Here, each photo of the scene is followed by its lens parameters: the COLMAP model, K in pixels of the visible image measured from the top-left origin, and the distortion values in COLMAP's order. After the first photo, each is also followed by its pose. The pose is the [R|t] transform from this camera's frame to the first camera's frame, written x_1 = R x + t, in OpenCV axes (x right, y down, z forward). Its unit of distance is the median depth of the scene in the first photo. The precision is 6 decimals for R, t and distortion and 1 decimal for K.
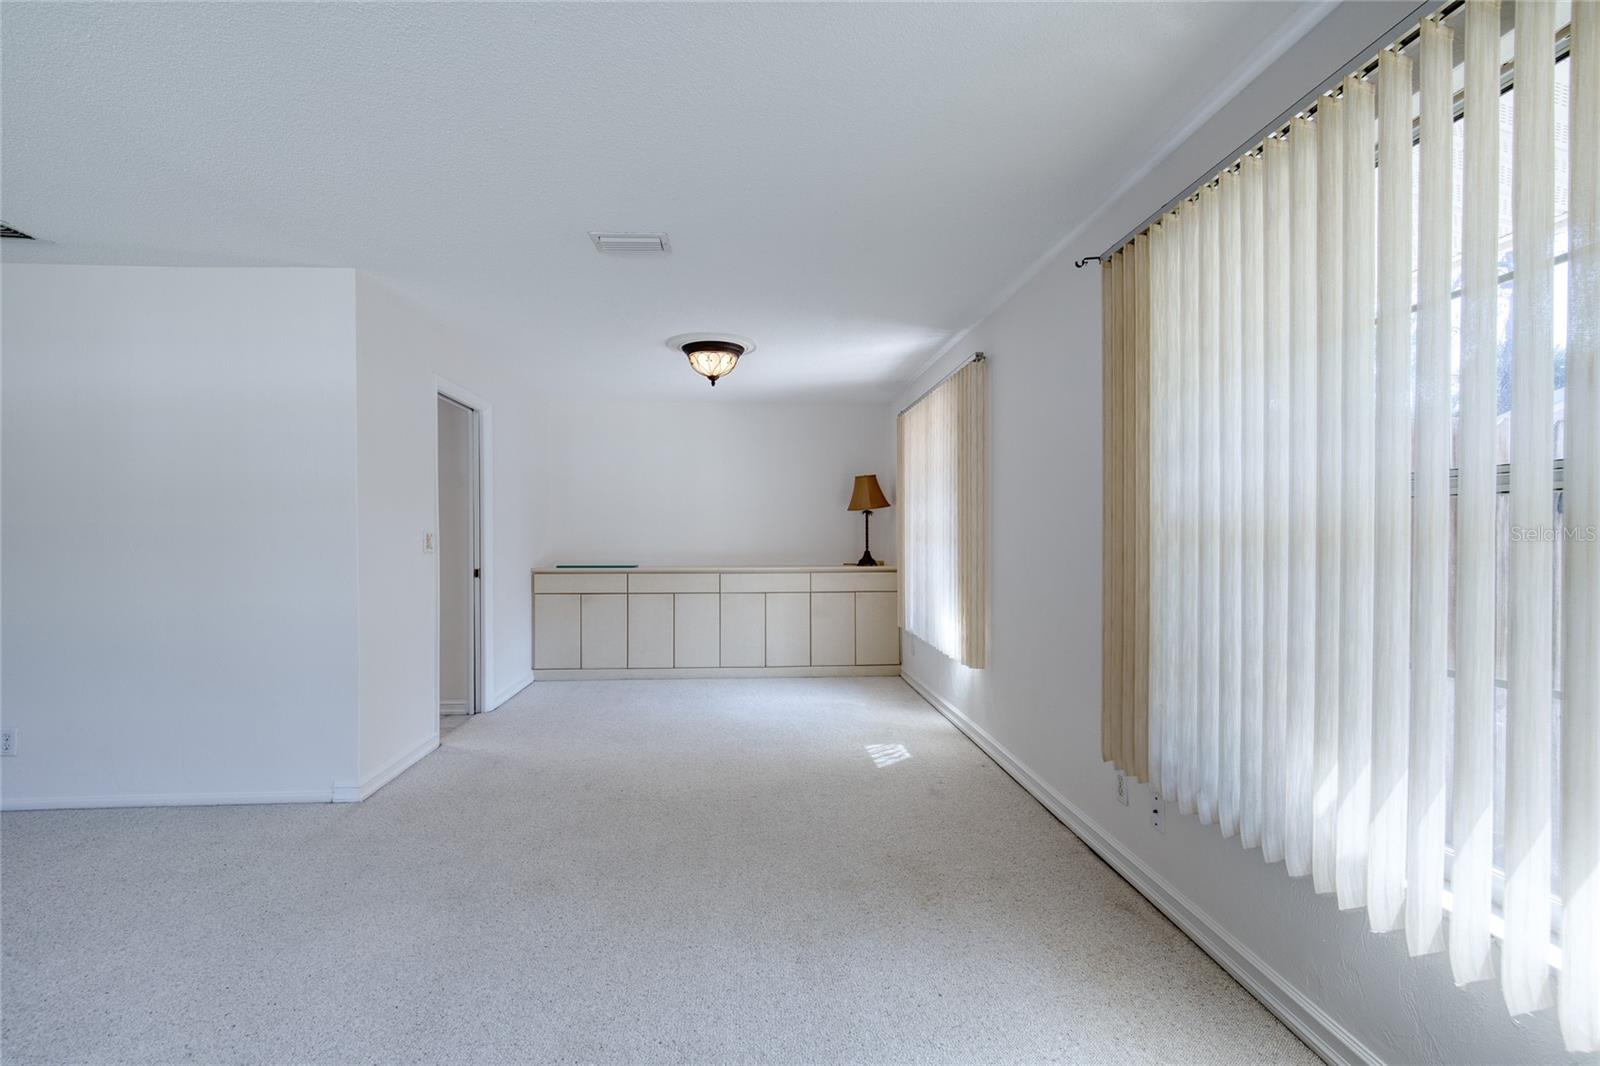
lens RADIAL K [[733.7, 0, 790.6], [0, 733.7, 534.4], [0, 0, 1]] dist [-0.018173, 0.010837]
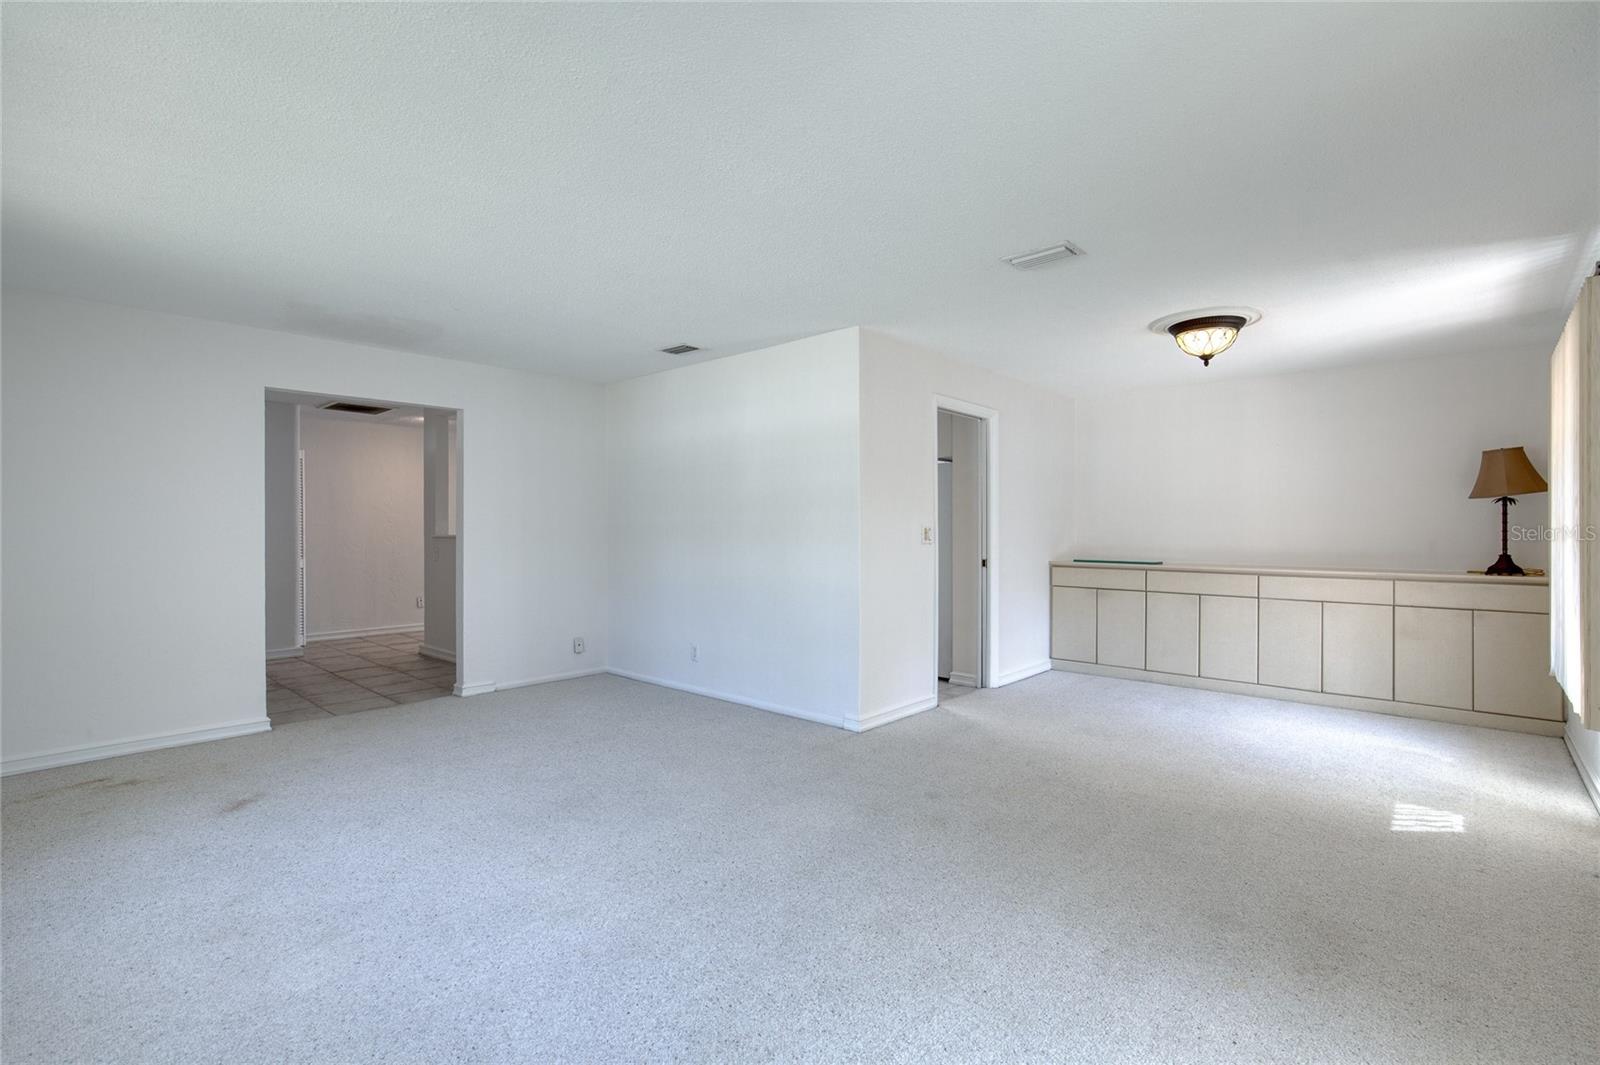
lens RADIAL K [[741.8, 0, 773.7], [0, 741.8, 532.2], [0, 0, 1]] dist [-0.002952, -0.000106]
pose [[0.683074, 0.008014, -0.730305, 0.184312], [-0.004243, 0.999966, 0.007006, -0.001306], [0.730337, -0.001687, 0.683085, -0.015163]]
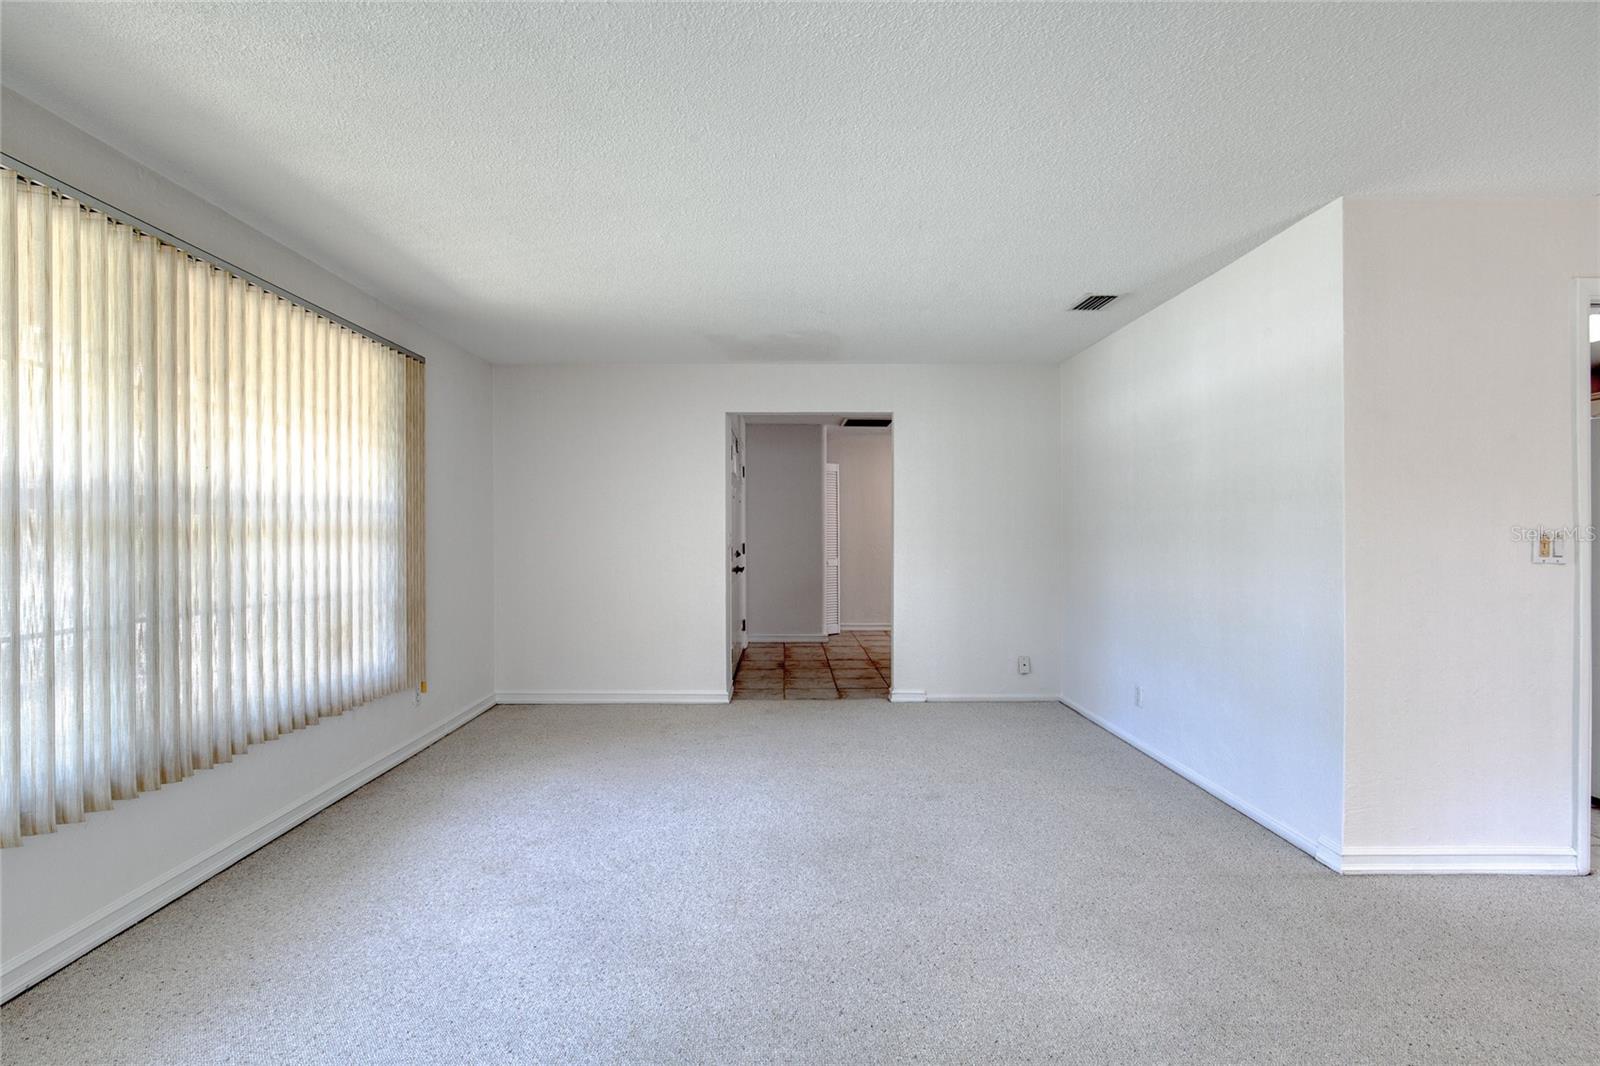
lens RADIAL K [[733.7, 0, 790.6], [0, 733.7, 534.4], [0, 0, 1]] dist [-0.018173, 0.010837]
pose [[-0.057172, 0.008959, -0.998324, 0.150360], [-0.003520, 0.999952, 0.009175, -0.003271], [0.998358, 0.004039, -0.057138, 0.302313]]
